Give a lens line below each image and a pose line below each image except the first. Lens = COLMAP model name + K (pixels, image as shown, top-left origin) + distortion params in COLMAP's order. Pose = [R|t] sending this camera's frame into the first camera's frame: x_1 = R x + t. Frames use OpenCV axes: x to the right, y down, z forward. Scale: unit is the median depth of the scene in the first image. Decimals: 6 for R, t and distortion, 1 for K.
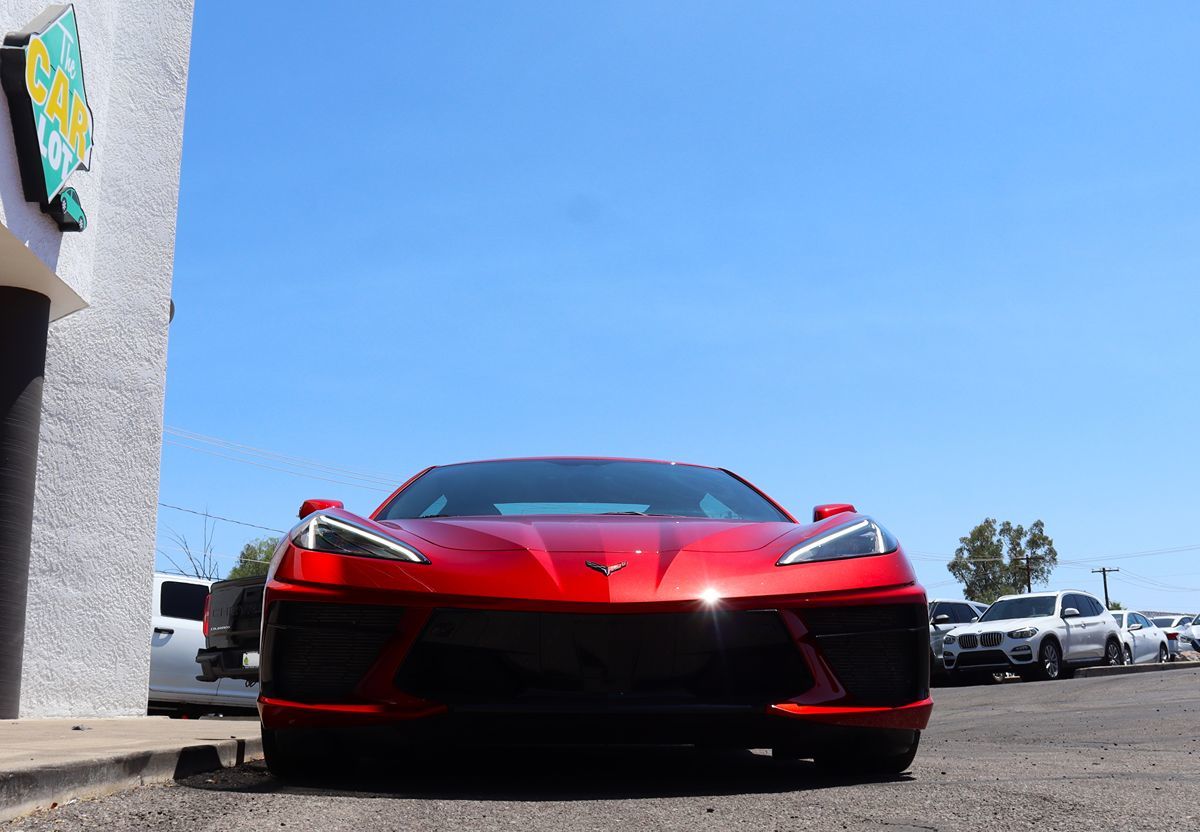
lens RADIAL K [[1319.7, 0, 557.4], [0, 1319.7, 354.4], [0, 0, 1]] dist [-0.097414, 0.000000]
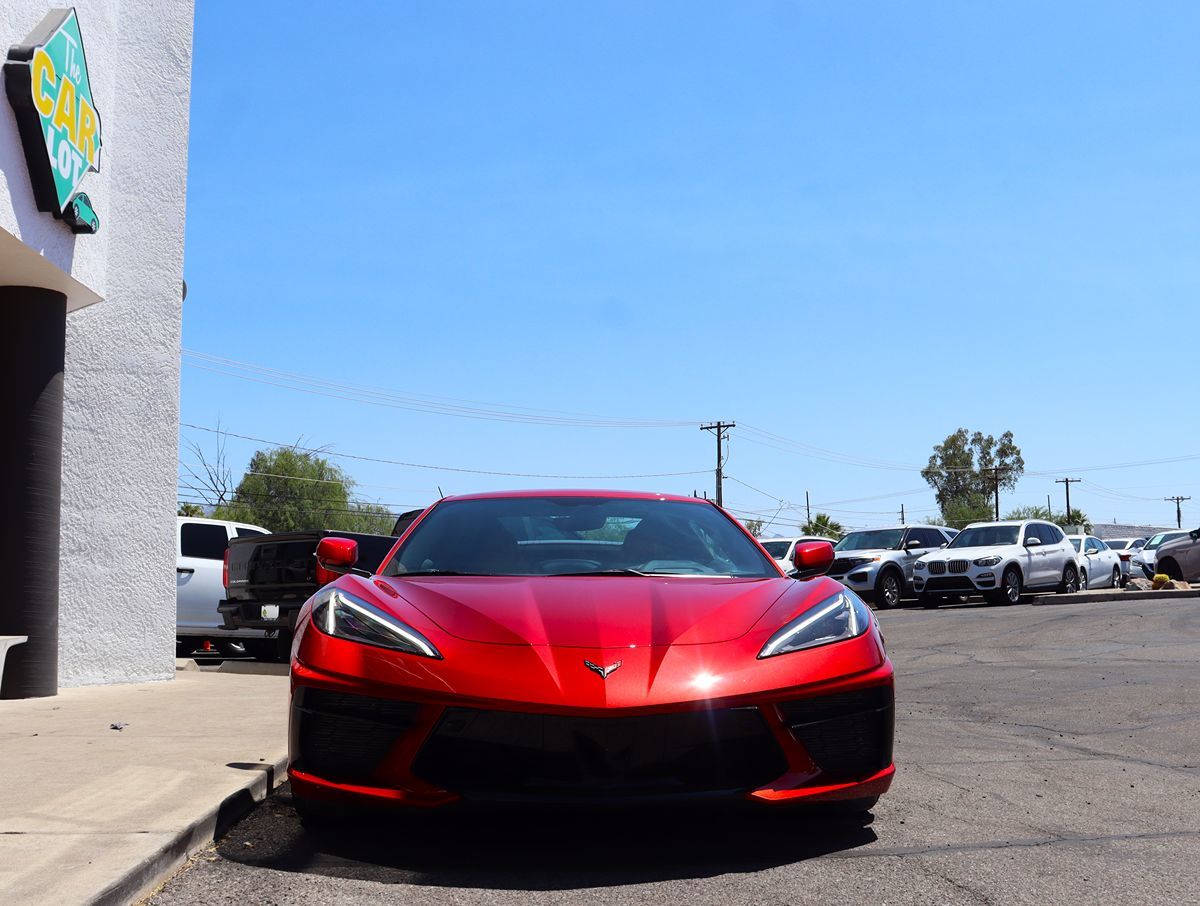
lens RADIAL K [[1262.4, 0, 592.0], [0, 1262.4, 457.4], [0, 0, 1]] dist [-0.099349, 0.000000]
pose [[0.999550, 0.001284, 0.029954, -0.001327], [-0.005859, 0.988185, 0.153151, -0.056280], [-0.029403, -0.153257, 0.987749, -0.003675]]
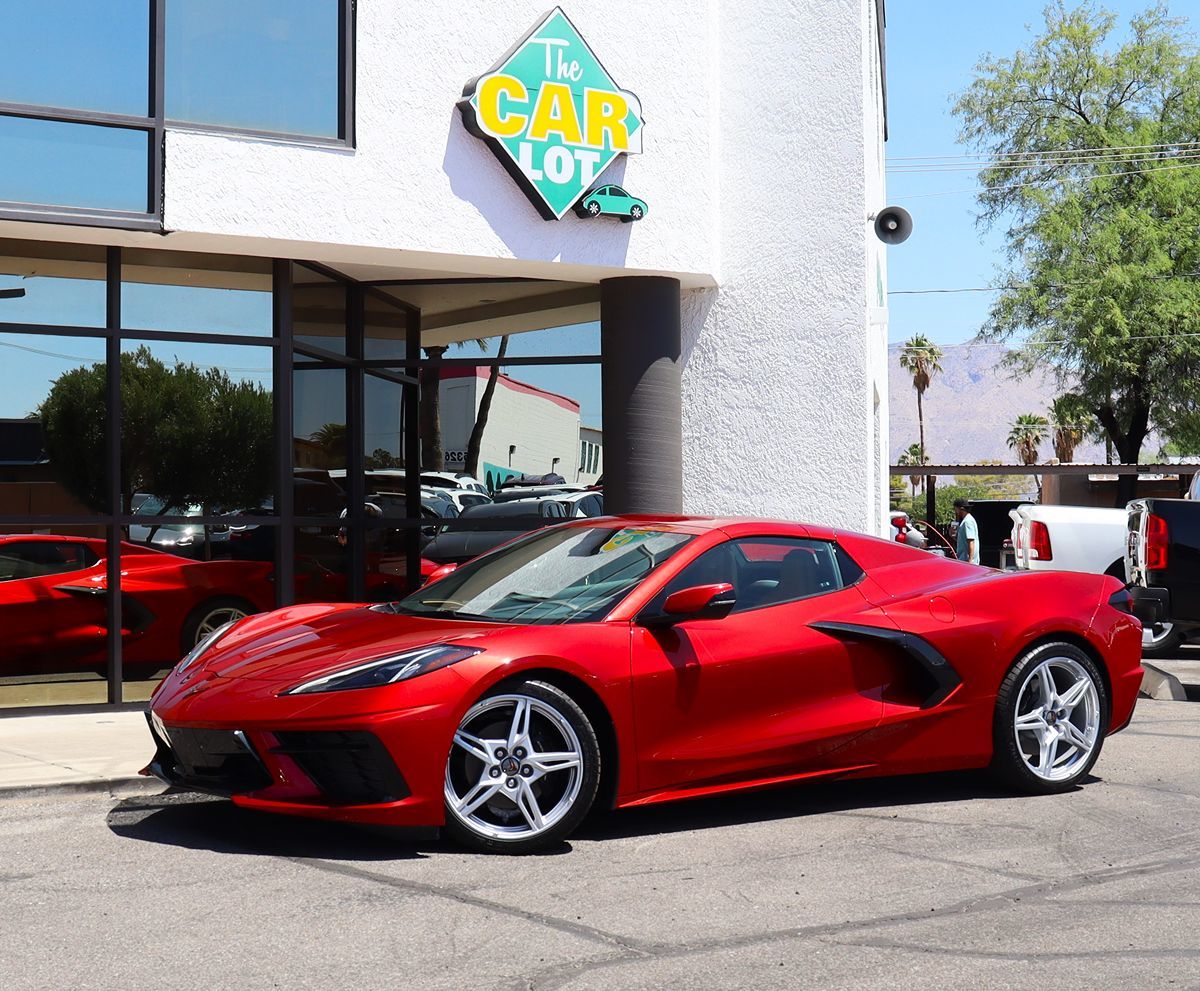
lens RADIAL K [[2125.9, 0, 605.3], [0, 2125.9, 487.0], [0, 0, 1]] dist [-0.087018, 0.000000]
pose [[0.558038, -0.005774, -0.829795, 0.753653], [0.211171, 0.968043, 0.135277, -0.095561], [0.802496, -0.250718, 0.541424, 0.041501]]
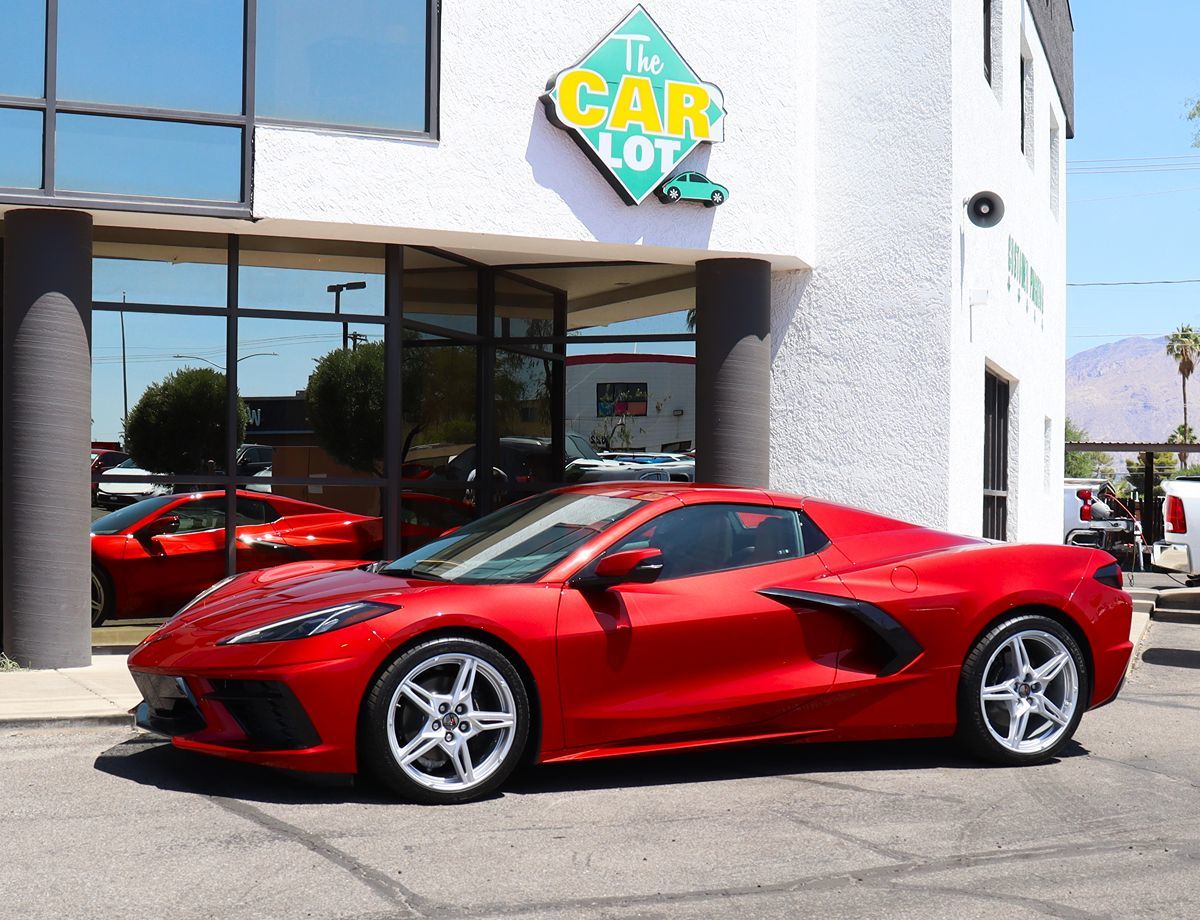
lens RADIAL K [[1838.3, 0, 535.4], [0, 1838.3, 531.1], [0, 0, 1]] dist [-0.098355, 0.000000]
pose [[0.378694, 0.036910, -0.924786, 0.750272], [0.222431, 0.966290, 0.129650, -0.050653], [0.898396, -0.254798, 0.357718, 0.211488]]
